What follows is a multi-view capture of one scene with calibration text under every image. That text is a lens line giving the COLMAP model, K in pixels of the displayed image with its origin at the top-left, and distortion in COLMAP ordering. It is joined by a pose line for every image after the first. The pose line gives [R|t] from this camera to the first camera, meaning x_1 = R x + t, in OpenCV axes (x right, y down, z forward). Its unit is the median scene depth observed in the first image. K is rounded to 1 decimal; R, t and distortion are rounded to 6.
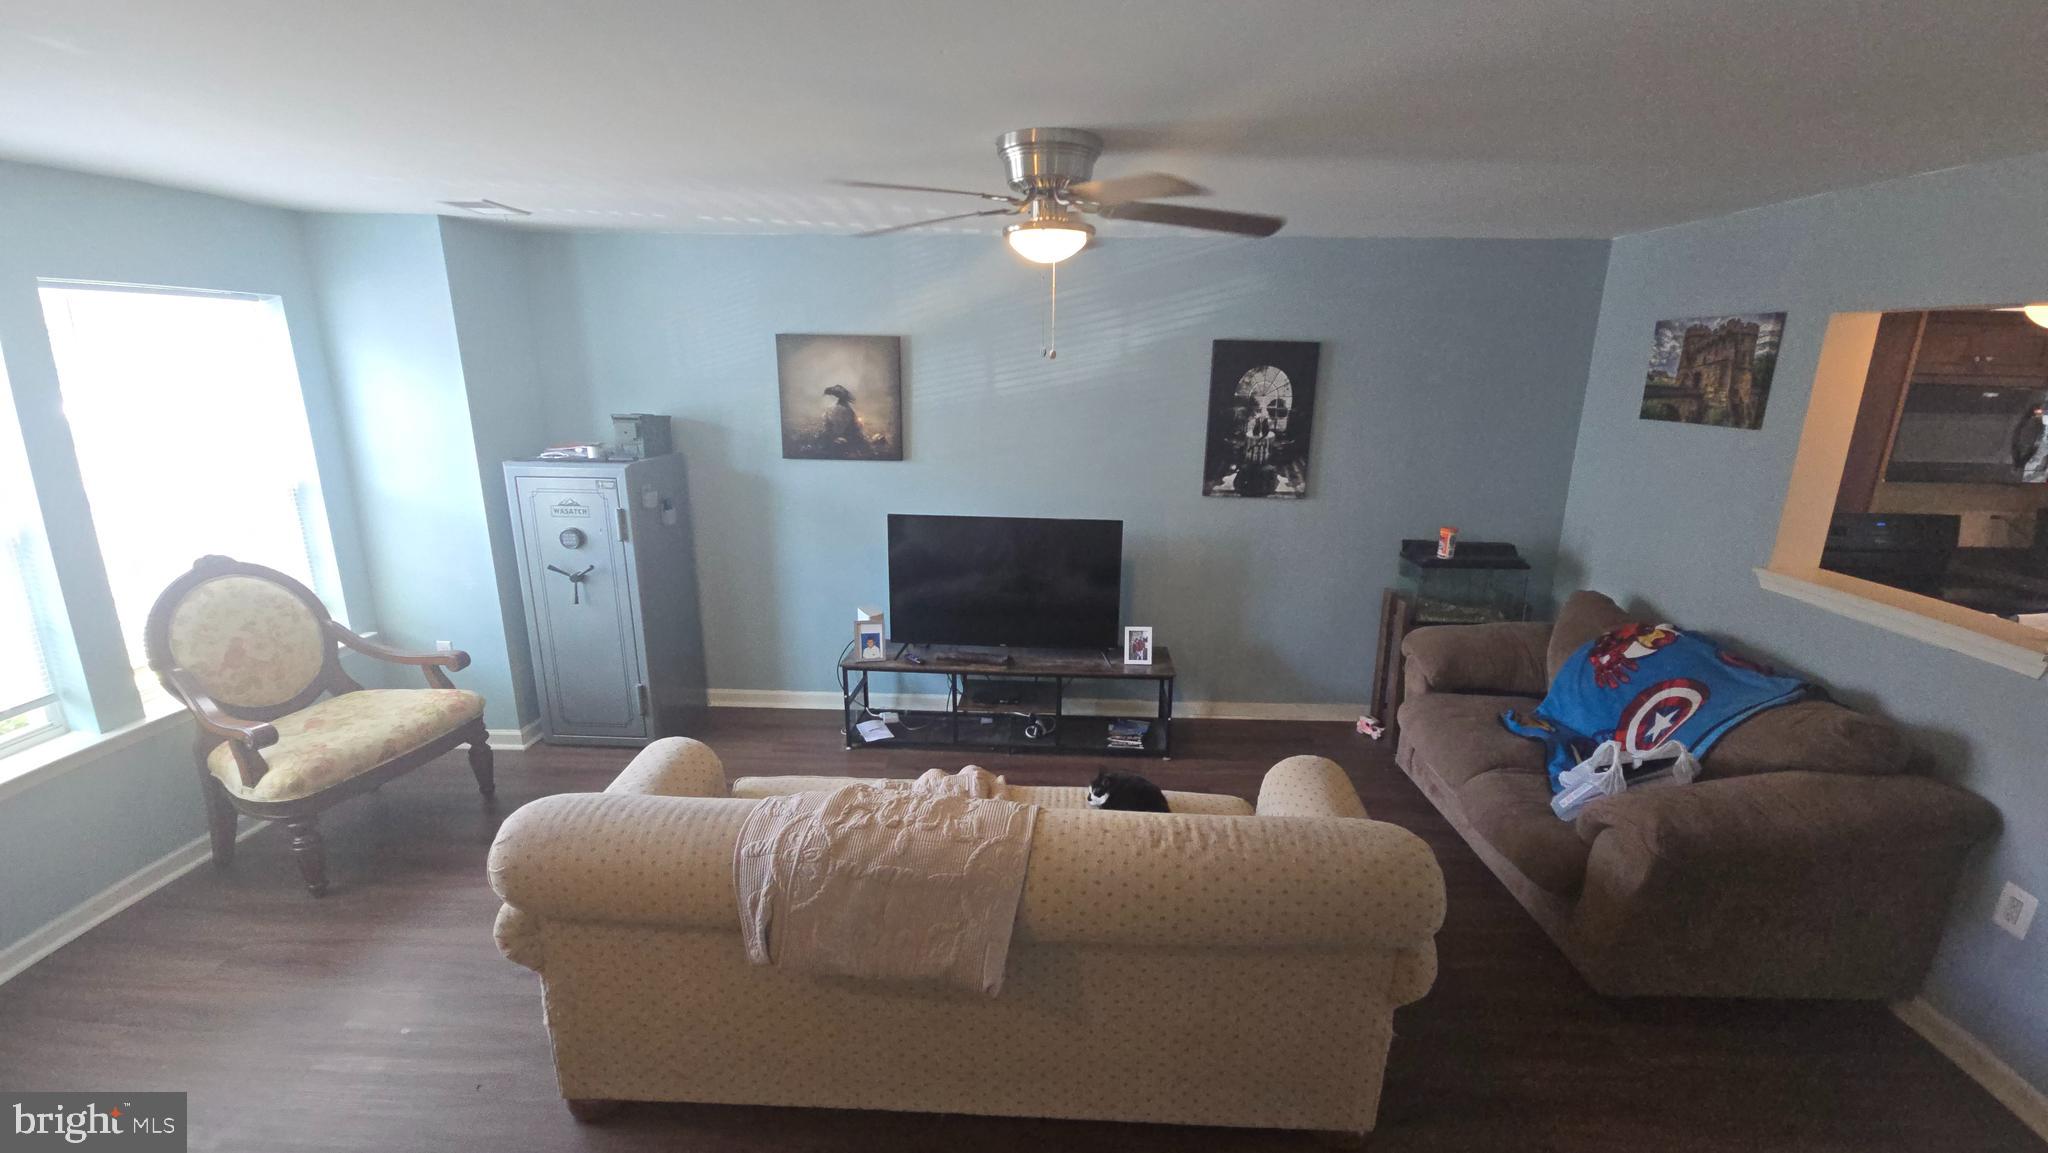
lens RADIAL K [[833.0, 0, 1024.2], [0, 833.0, 571.8], [0, 0, 1]] dist [0.002068, -0.003849]
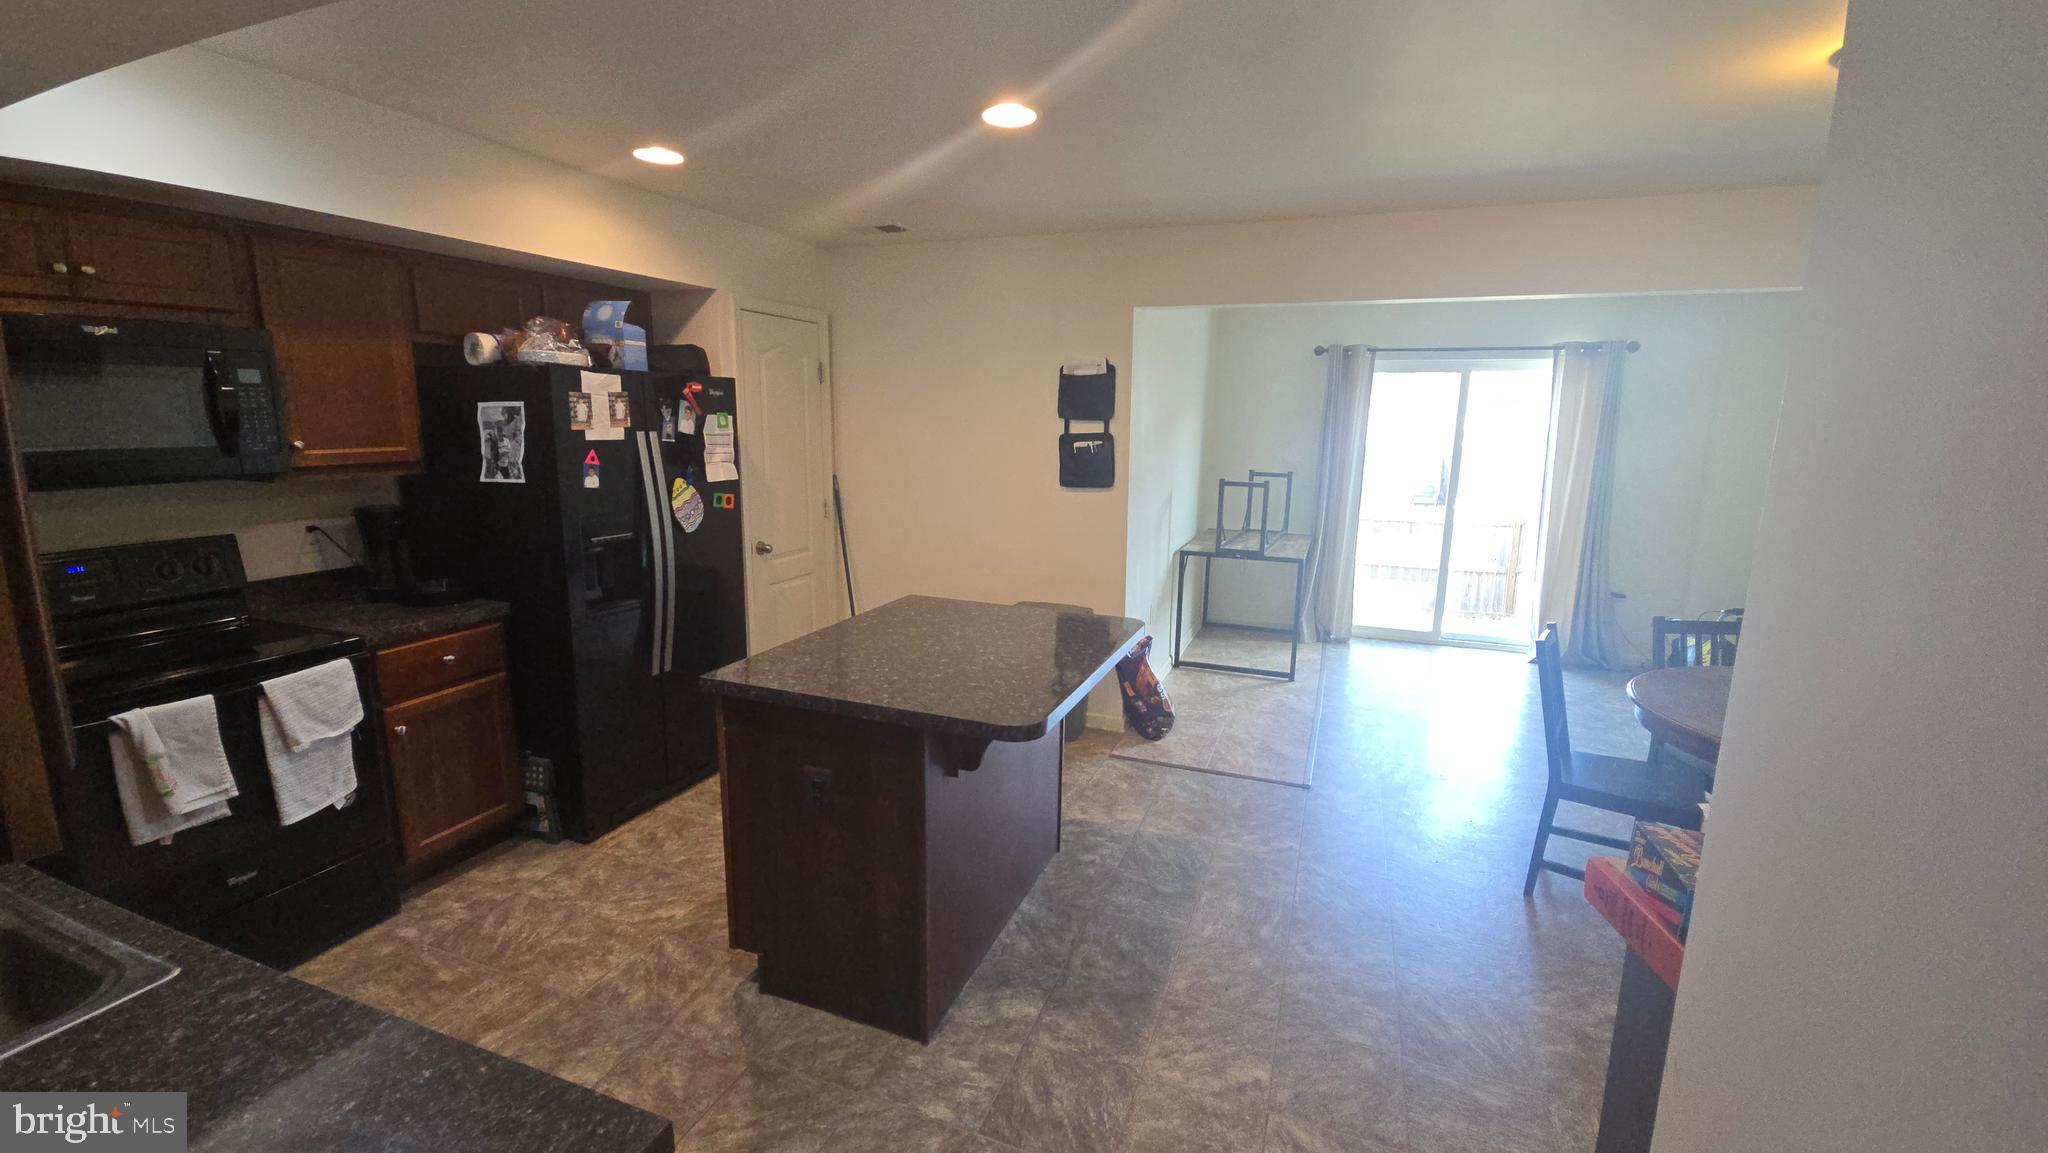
lens RADIAL K [[833.0, 0, 1050.5], [0, 833.0, 565.5], [0, 0, 1]] dist [0.002068, -0.003849]
pose [[0.301922, -0.174309, 0.937262, 0.706038], [0.221037, 0.969151, 0.109036, 0.025374], [-0.927354, 0.174249, 0.331137, 0.198388]]
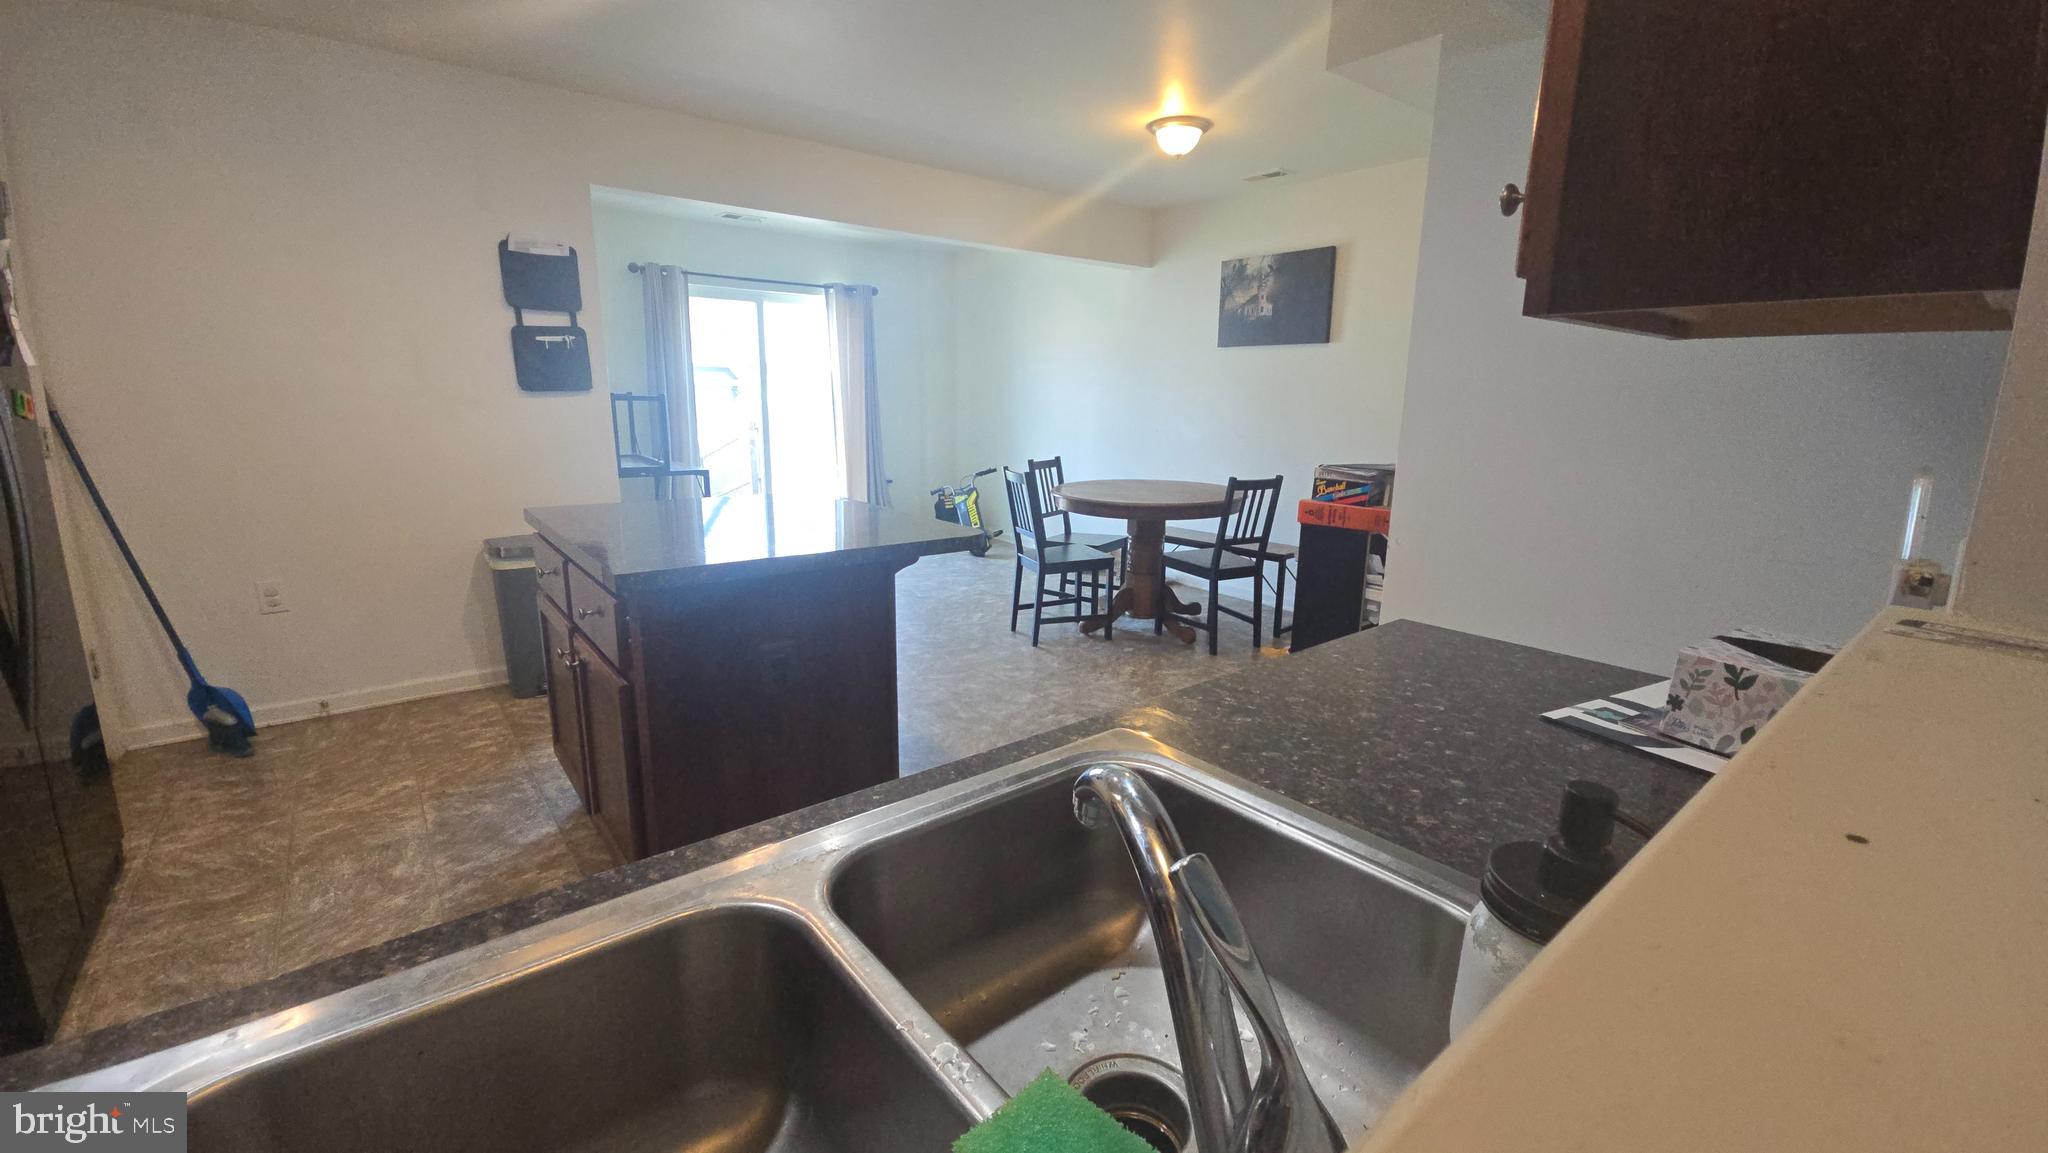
lens RADIAL K [[833.0, 0, 1026.9], [0, 833.0, 567.4], [0, 0, 1]] dist [0.002068, -0.003849]
pose [[-0.657121, -0.175147, 0.733155, 0.702113], [0.161181, 0.917486, 0.363648, -0.015386], [-0.736351, 0.357131, -0.574669, 0.686634]]
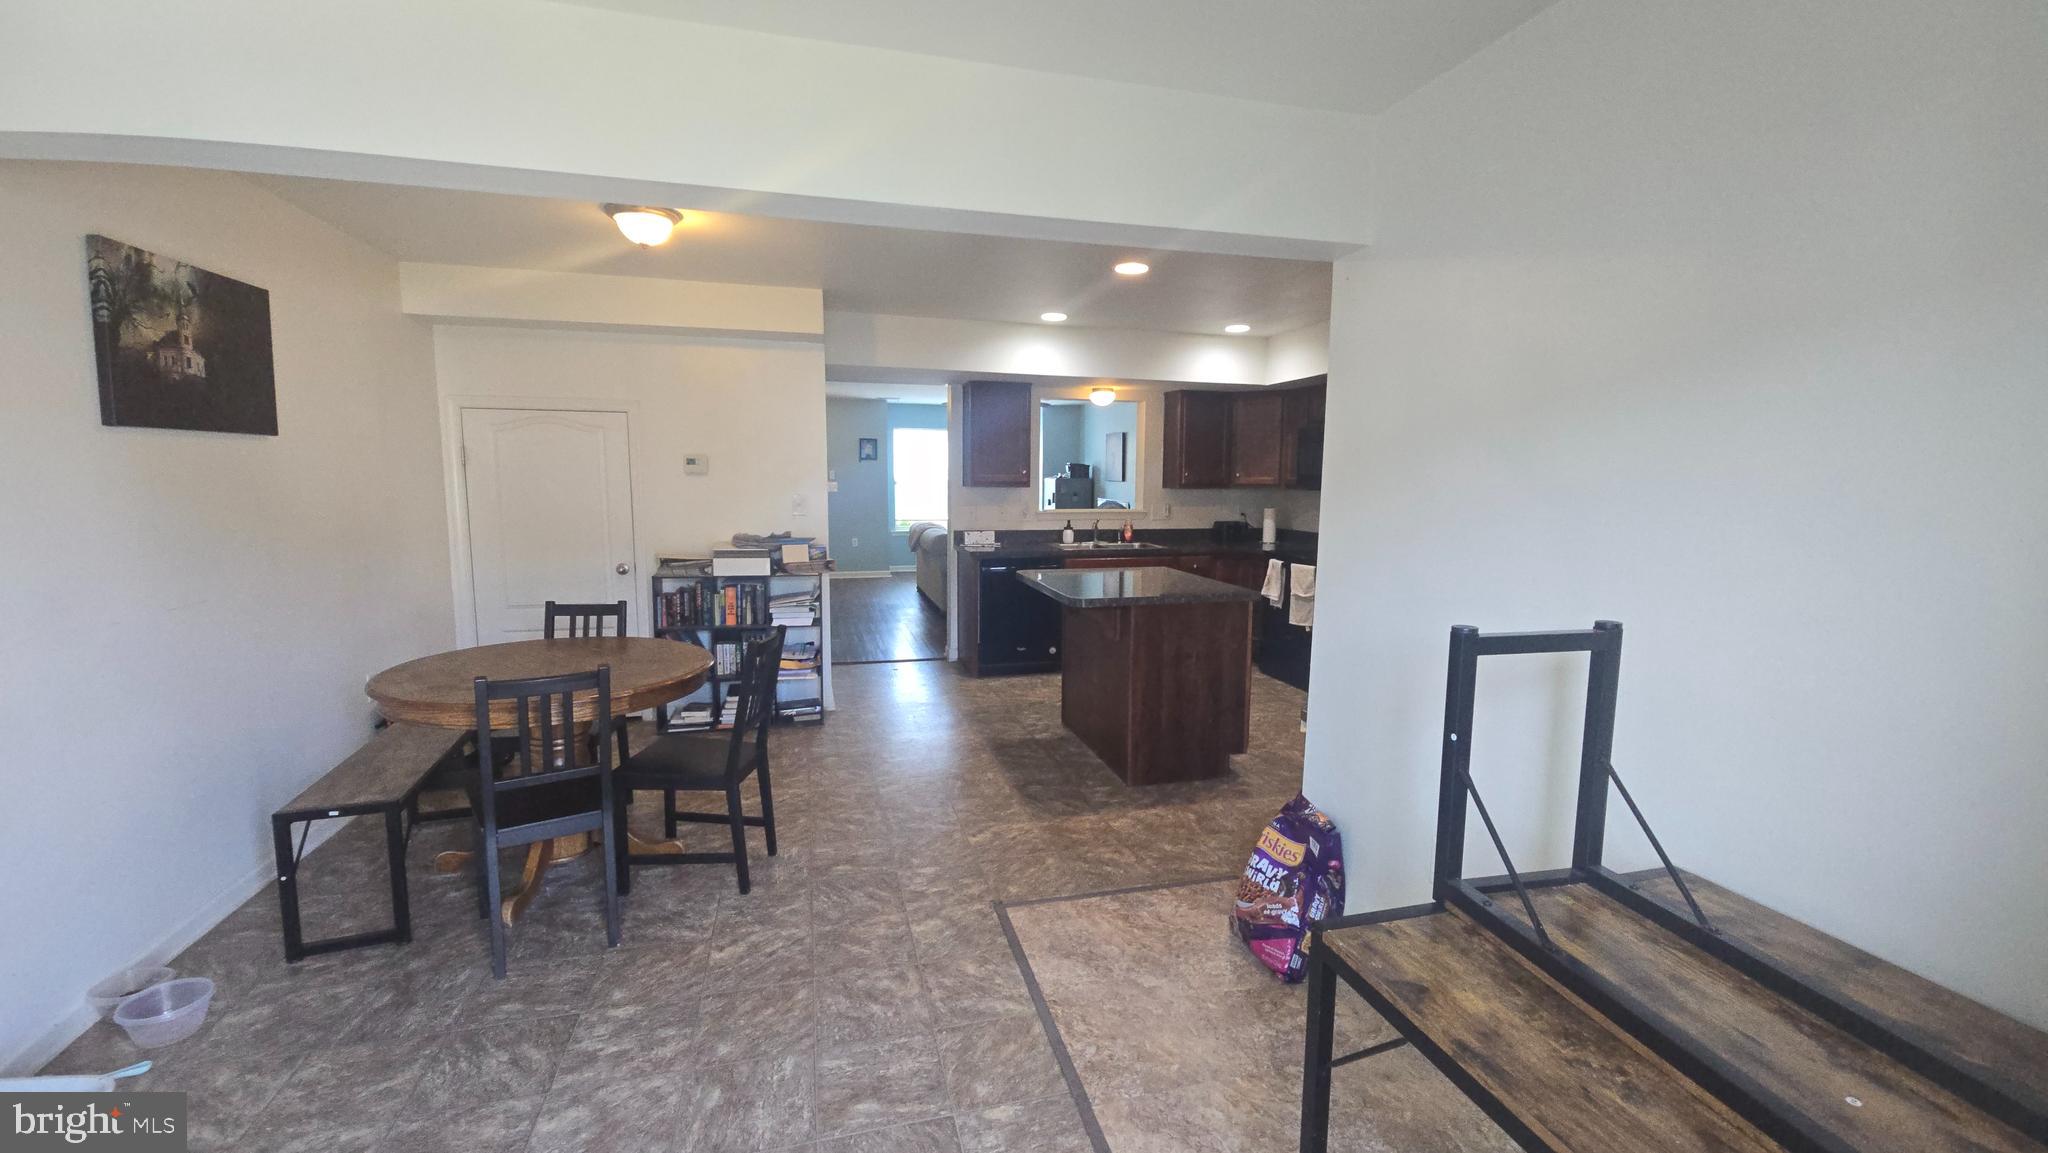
lens RADIAL K [[833.0, 0, 1022.7], [0, 833.0, 580.3], [0, 0, 1]] dist [0.002068, -0.003849]
pose [[0.288267, 0.114893, -0.950632, 2.257519], [-0.239577, 0.969854, 0.044568, 0.118302], [0.927095, 0.214902, 0.307102, 0.025267]]
